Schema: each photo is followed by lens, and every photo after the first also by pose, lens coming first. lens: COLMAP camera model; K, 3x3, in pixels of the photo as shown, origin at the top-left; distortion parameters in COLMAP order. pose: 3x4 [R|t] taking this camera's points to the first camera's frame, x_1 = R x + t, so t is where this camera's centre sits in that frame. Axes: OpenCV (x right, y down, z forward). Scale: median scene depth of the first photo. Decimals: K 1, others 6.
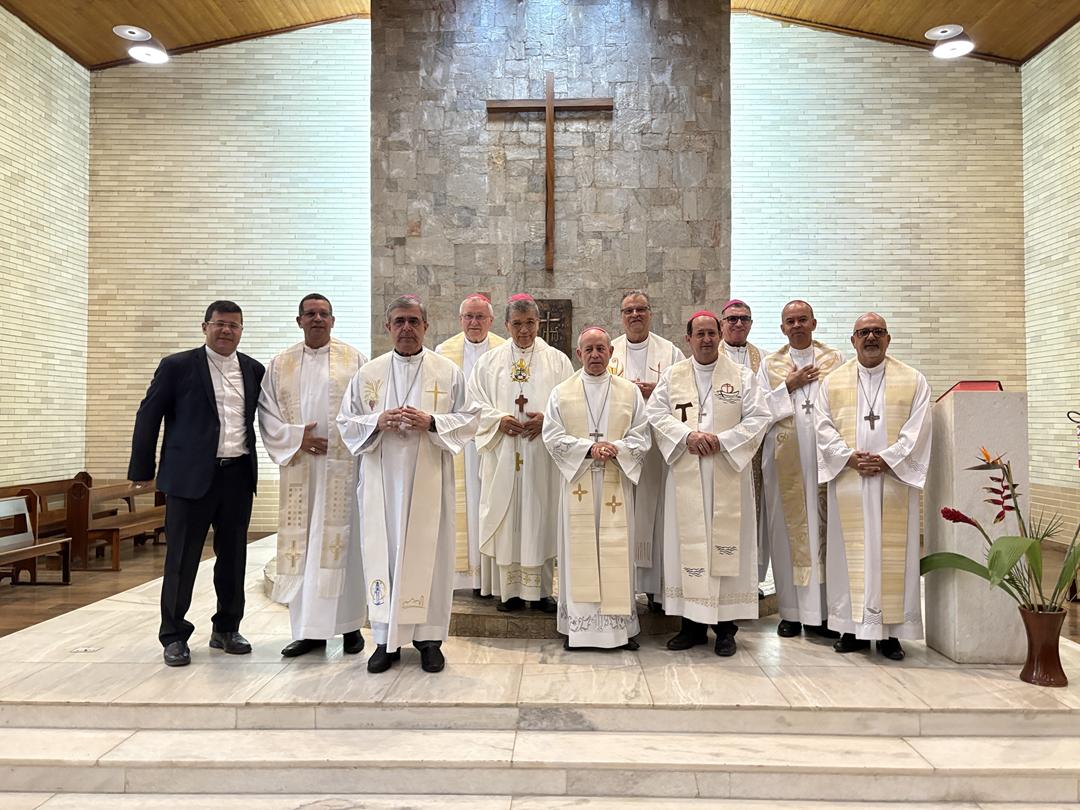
lens RADIAL K [[819.2, 0, 546.7], [0, 819.2, 412.4], [0, 0, 1]] dist [0.000084, 0.026058]
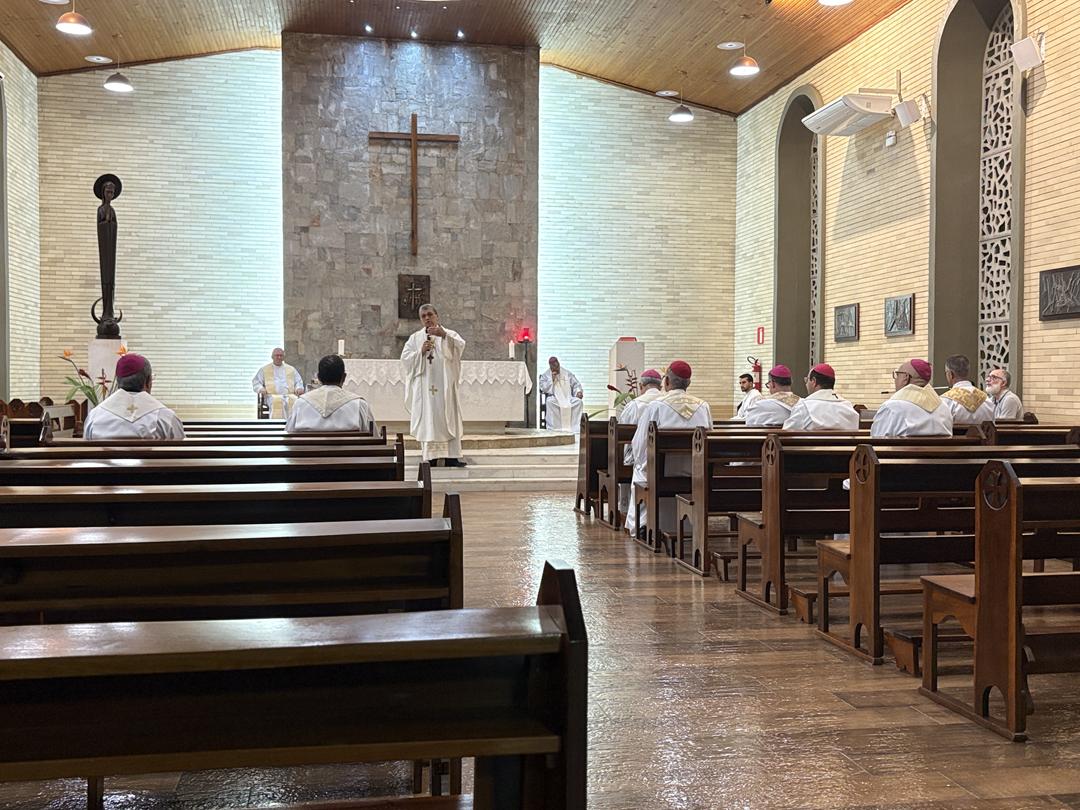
lens RADIAL K [[1058.6, 0, 540.0], [0, 1058.6, 405.0], [0, 0, 1]] dist [0.012416, 0.008057]
pose [[0.978879, 0.000009, 0.204441, -0.156764], [-0.007067, 0.999404, 0.033793, 0.024583], [-0.204319, -0.034524, 0.978295, -0.846462]]
